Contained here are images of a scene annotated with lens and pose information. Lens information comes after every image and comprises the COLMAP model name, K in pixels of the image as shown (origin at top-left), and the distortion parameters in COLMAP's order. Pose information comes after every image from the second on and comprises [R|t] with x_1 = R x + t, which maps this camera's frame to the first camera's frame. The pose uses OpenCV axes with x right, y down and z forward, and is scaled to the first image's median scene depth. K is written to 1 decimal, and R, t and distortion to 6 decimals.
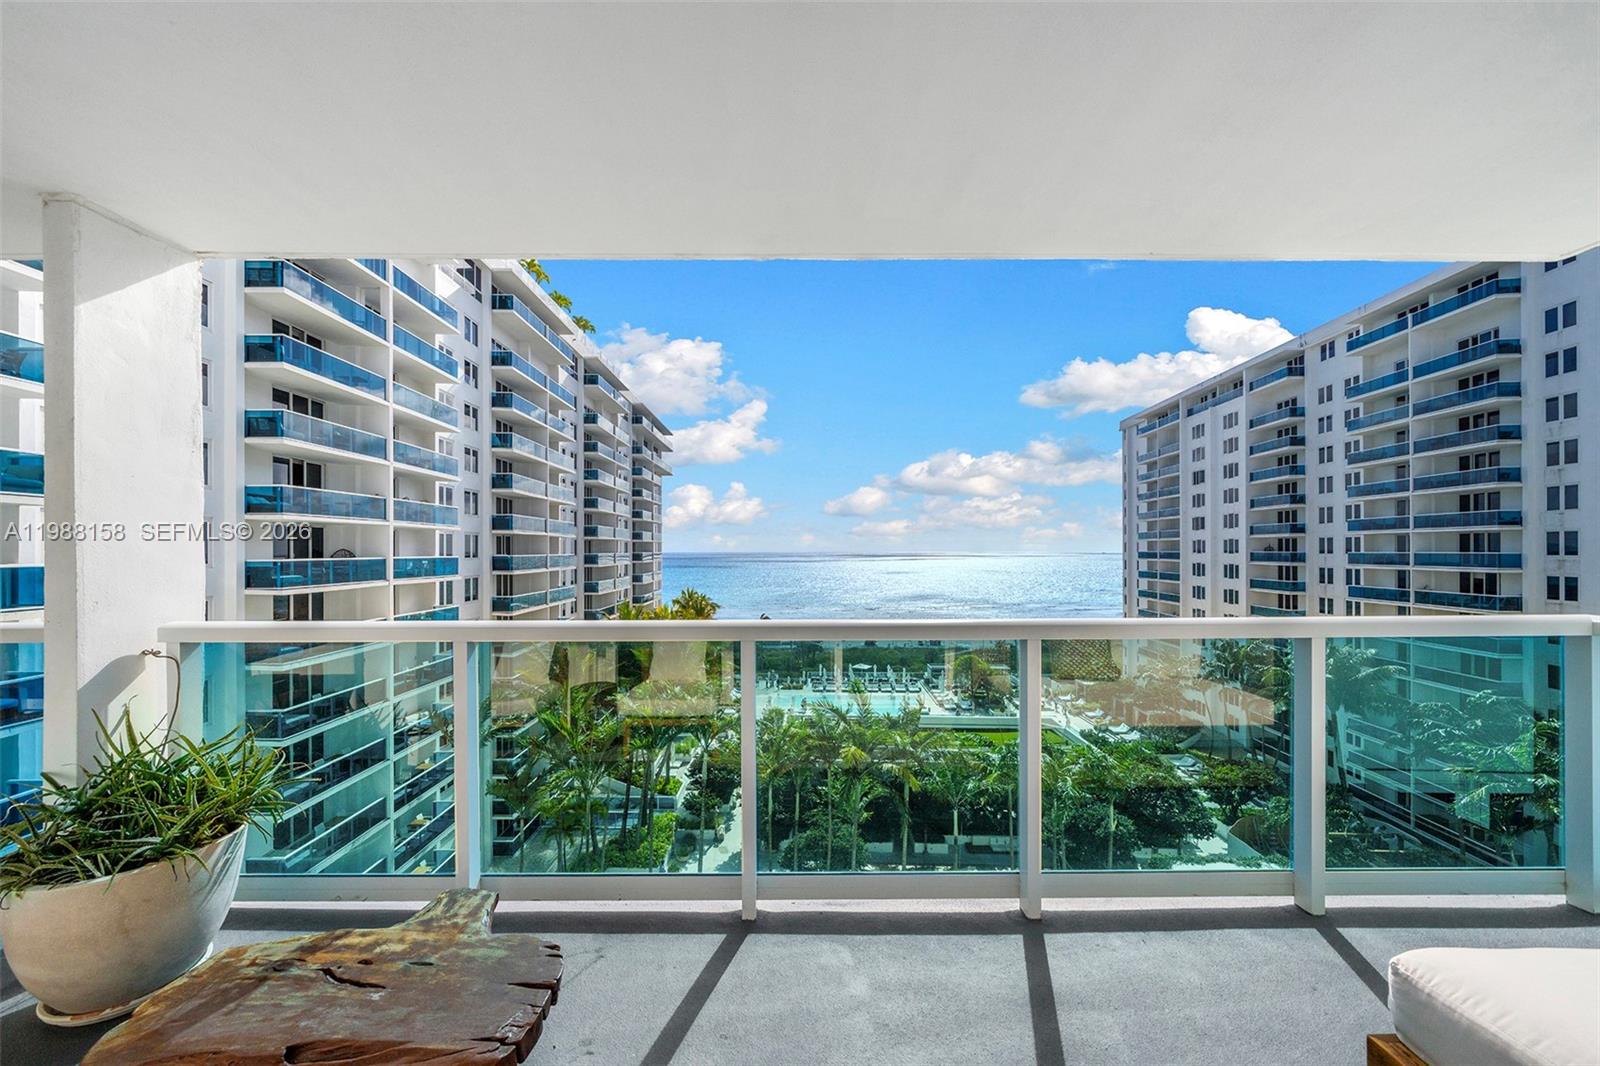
lens RADIAL K [[577.2, 0, 799.4], [0, 577.2, 547.9], [0, 0, 1]] dist [0.000144, -0.000038]
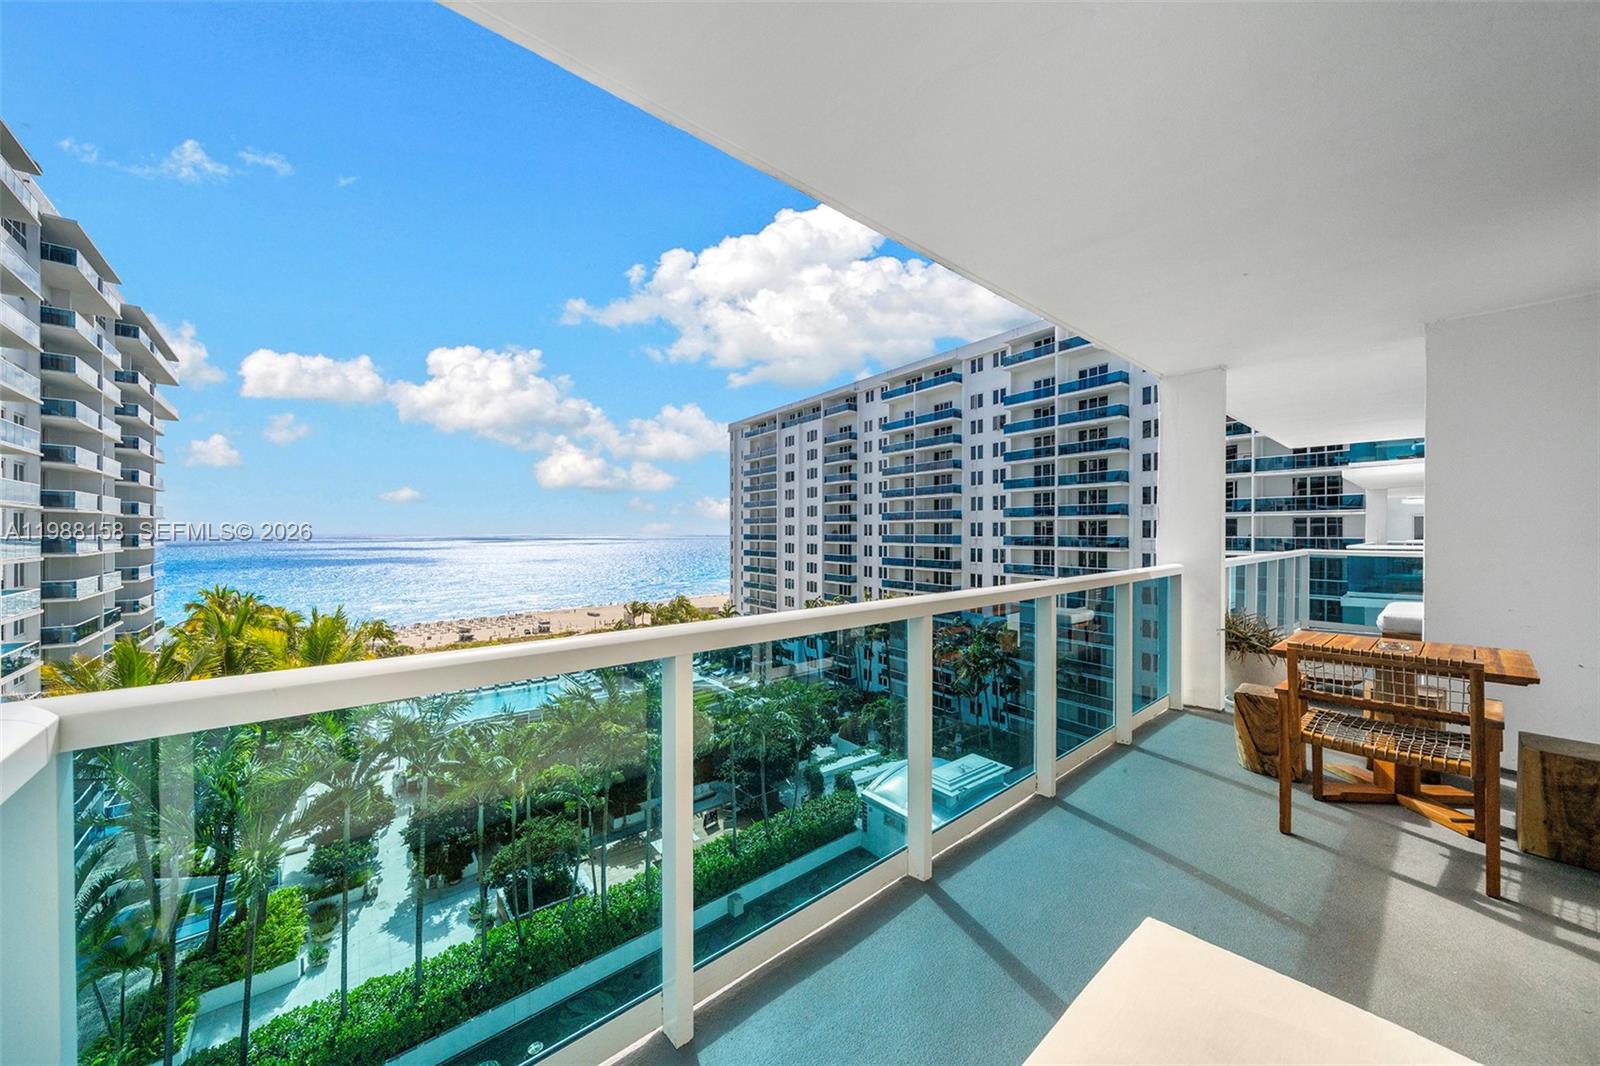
lens RADIAL K [[576.4, 0, 791.3], [0, 576.4, 531.9], [0, 0, 1]] dist [-0.000040, -0.000064]
pose [[0.759075, 0.004536, 0.650987, -0.170448], [-0.005956, 0.999982, -0.000023, 0.001637], [-0.650976, -0.003860, 0.759089, 0.020895]]
